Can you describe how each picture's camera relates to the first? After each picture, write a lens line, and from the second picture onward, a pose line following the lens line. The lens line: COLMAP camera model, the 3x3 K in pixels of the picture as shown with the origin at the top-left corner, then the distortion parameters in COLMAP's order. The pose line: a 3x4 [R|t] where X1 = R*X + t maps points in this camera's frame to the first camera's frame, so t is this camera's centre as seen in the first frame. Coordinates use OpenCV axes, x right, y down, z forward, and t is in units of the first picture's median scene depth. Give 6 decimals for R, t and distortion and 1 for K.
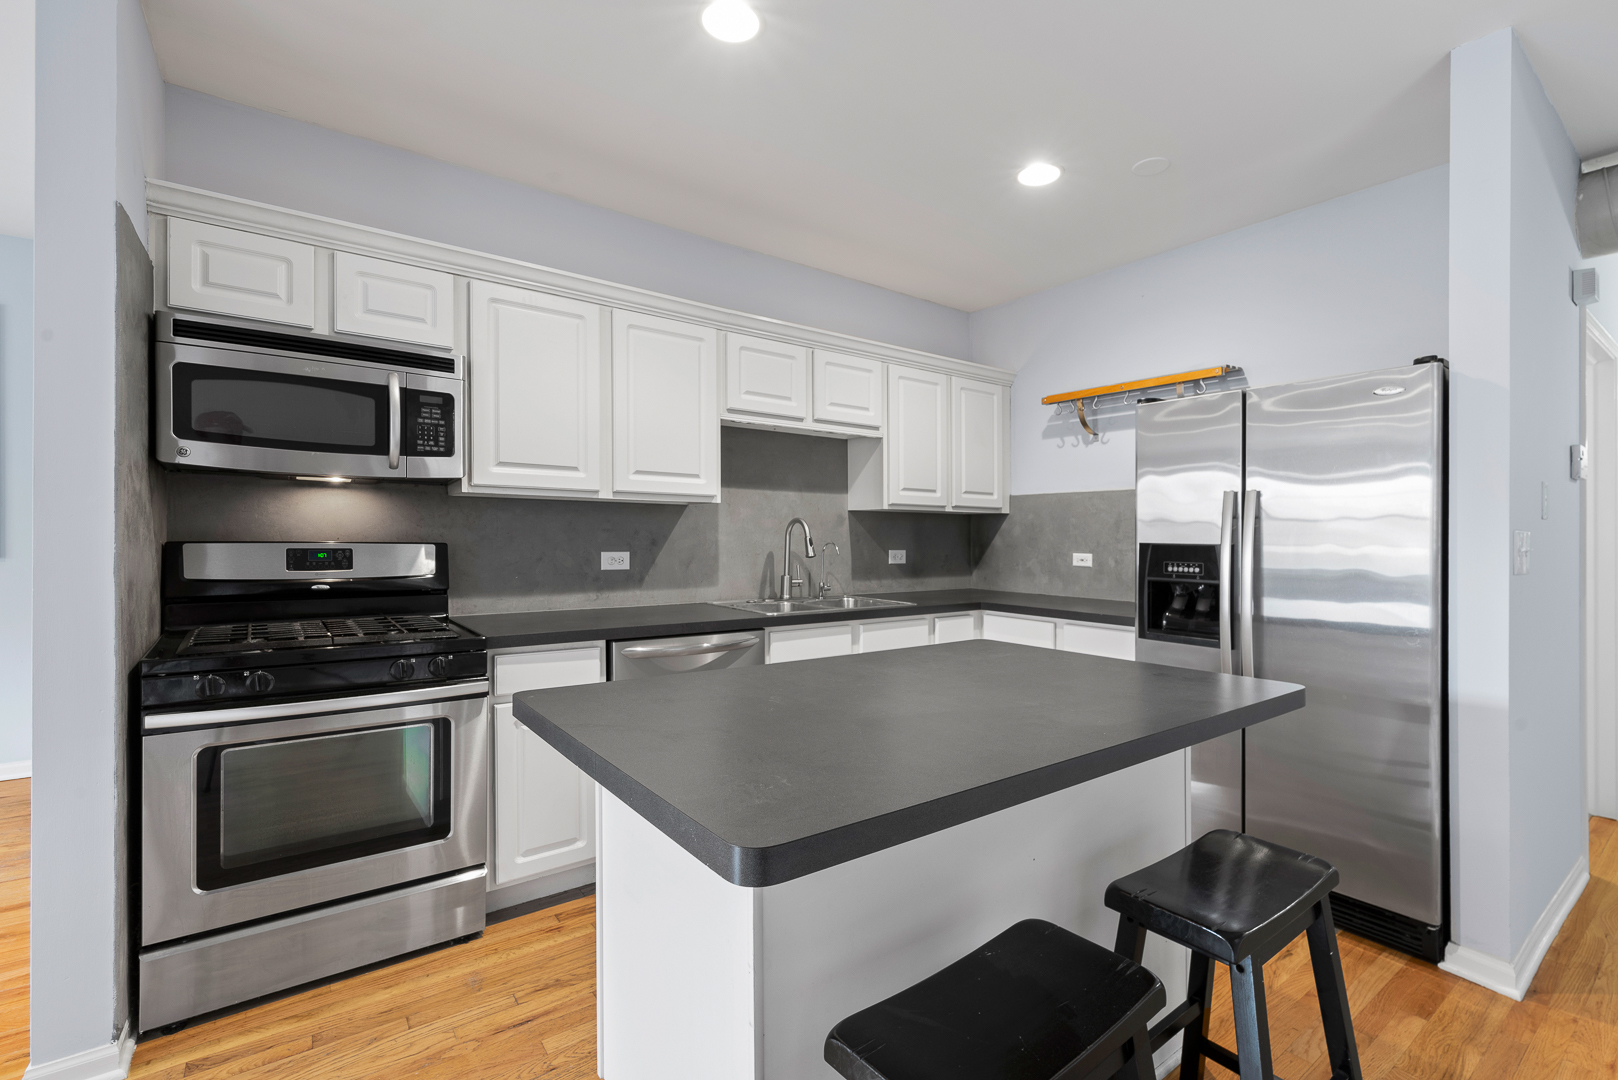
lens RADIAL K [[711.7, 0, 803.0], [0, 711.7, 539.7], [0, 0, 1]] dist [0.004119, 0.000156]
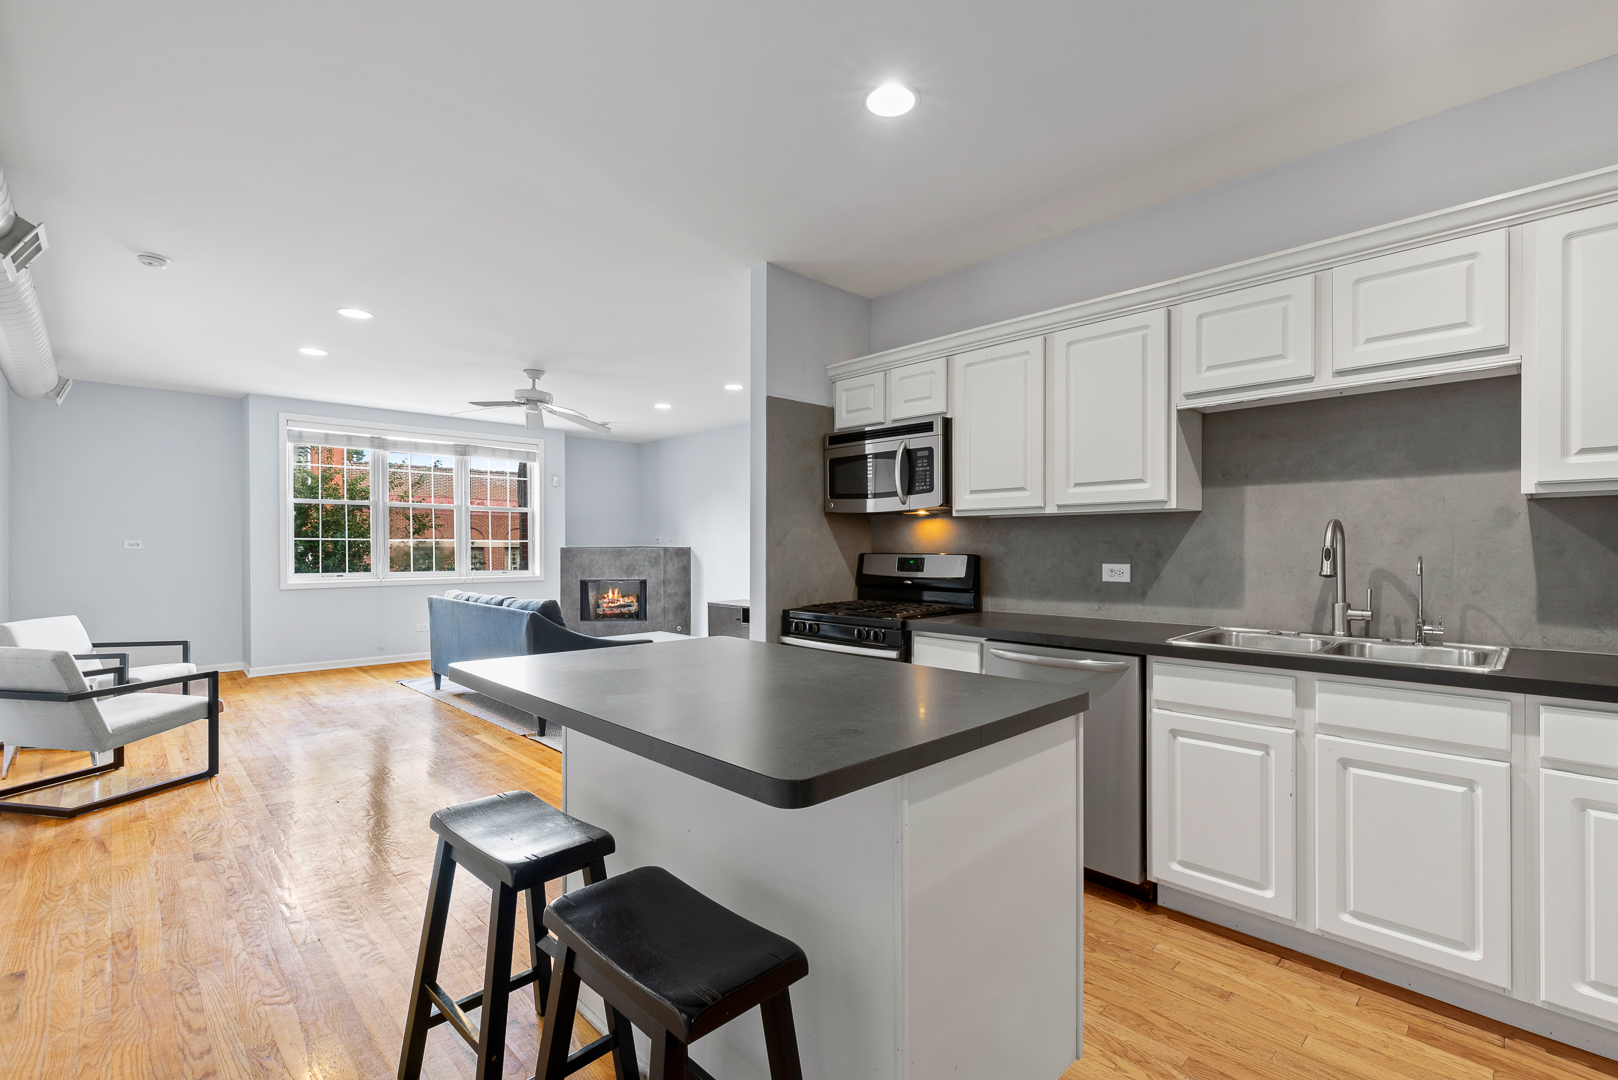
lens RADIAL K [[711.7, 0, 867.3], [0, 711.7, 553.2], [0, 0, 1]] dist [0.004119, 0.000156]
pose [[0.189873, -0.002068, -0.981806, 0.646748], [0.000147, 0.999998, -0.002078, 0.004052], [0.981809, 0.000250, 0.189873, 0.472493]]
